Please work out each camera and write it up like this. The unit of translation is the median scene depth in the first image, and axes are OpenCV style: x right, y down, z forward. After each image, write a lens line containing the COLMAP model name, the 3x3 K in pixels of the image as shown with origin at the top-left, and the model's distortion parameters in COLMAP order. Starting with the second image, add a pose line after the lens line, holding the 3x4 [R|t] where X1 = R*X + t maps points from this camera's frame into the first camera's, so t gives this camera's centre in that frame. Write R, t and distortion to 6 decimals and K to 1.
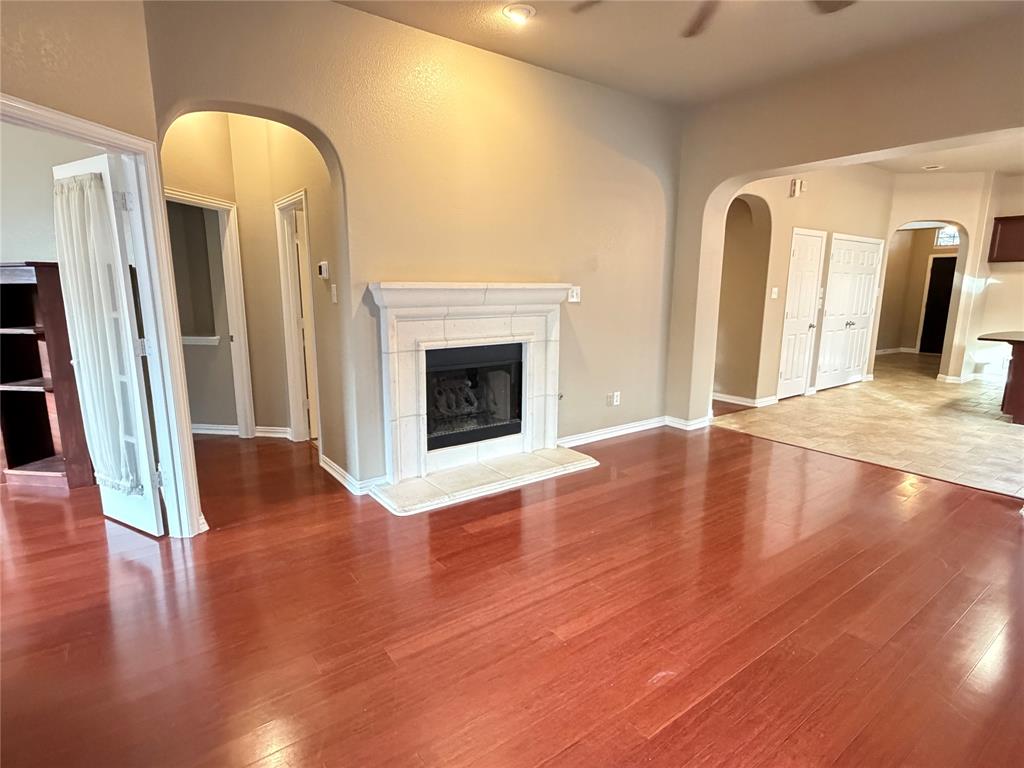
lens RADIAL K [[540.8, 0, 505.5], [0, 540.8, 386.9], [0, 0, 1]] dist [0.001747, -0.003647]
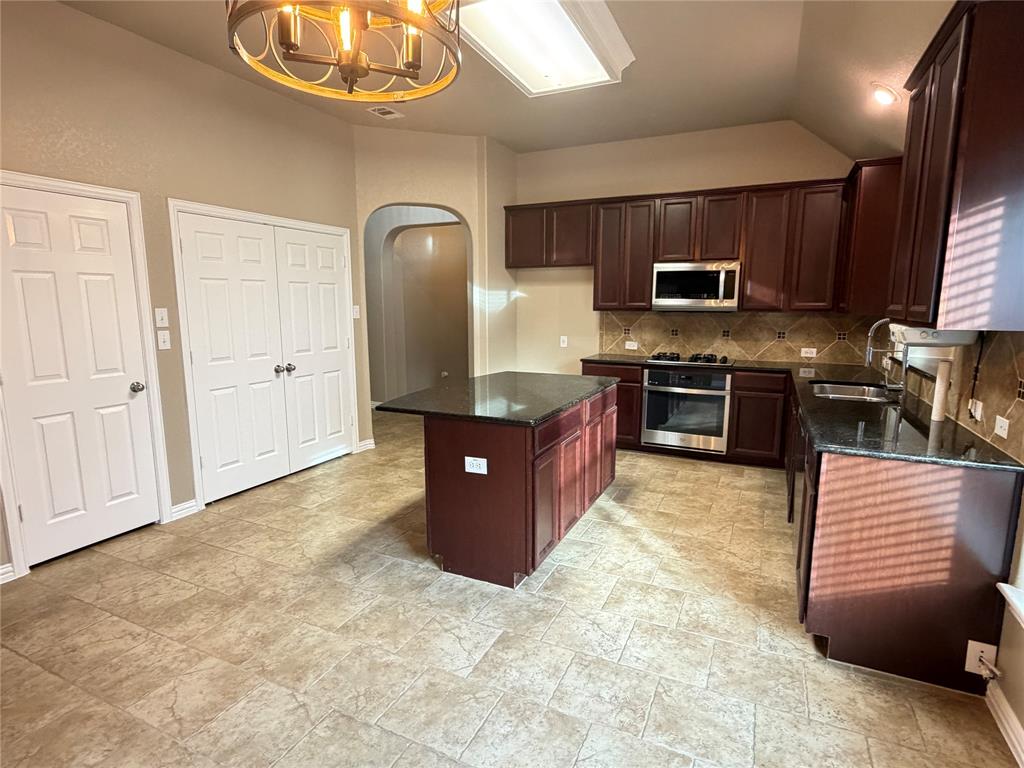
lens RADIAL K [[540.8, 0, 511.2], [0, 540.8, 385.8], [0, 0, 1]] dist [0.001747, -0.003647]
pose [[0.882067, -0.079676, 0.464337, 1.266054], [0.092929, 0.995656, -0.005687, -0.159791], [-0.461867, 0.048167, 0.885640, 0.835451]]
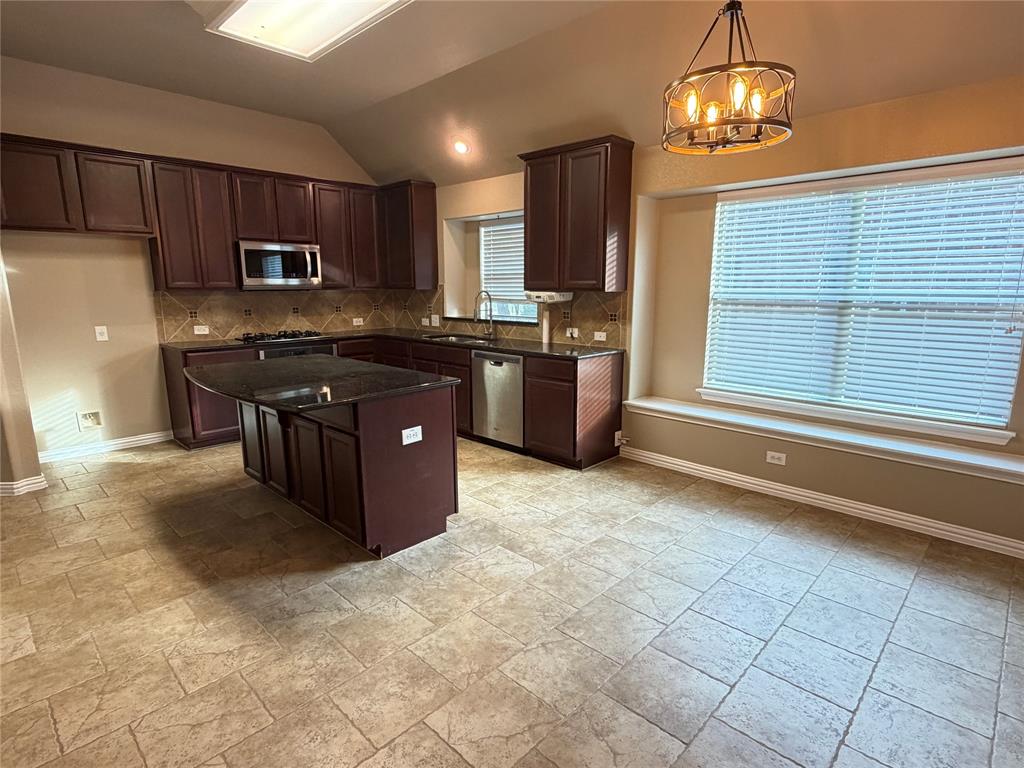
lens RADIAL K [[540.8, 0, 513.4], [0, 540.8, 387.2], [0, 0, 1]] dist [0.001747, -0.003647]
pose [[-0.171079, -0.192719, 0.966225, 0.774336], [0.182916, 0.957422, 0.223350, -0.278372], [-0.968129, 0.214949, -0.128543, 1.499795]]
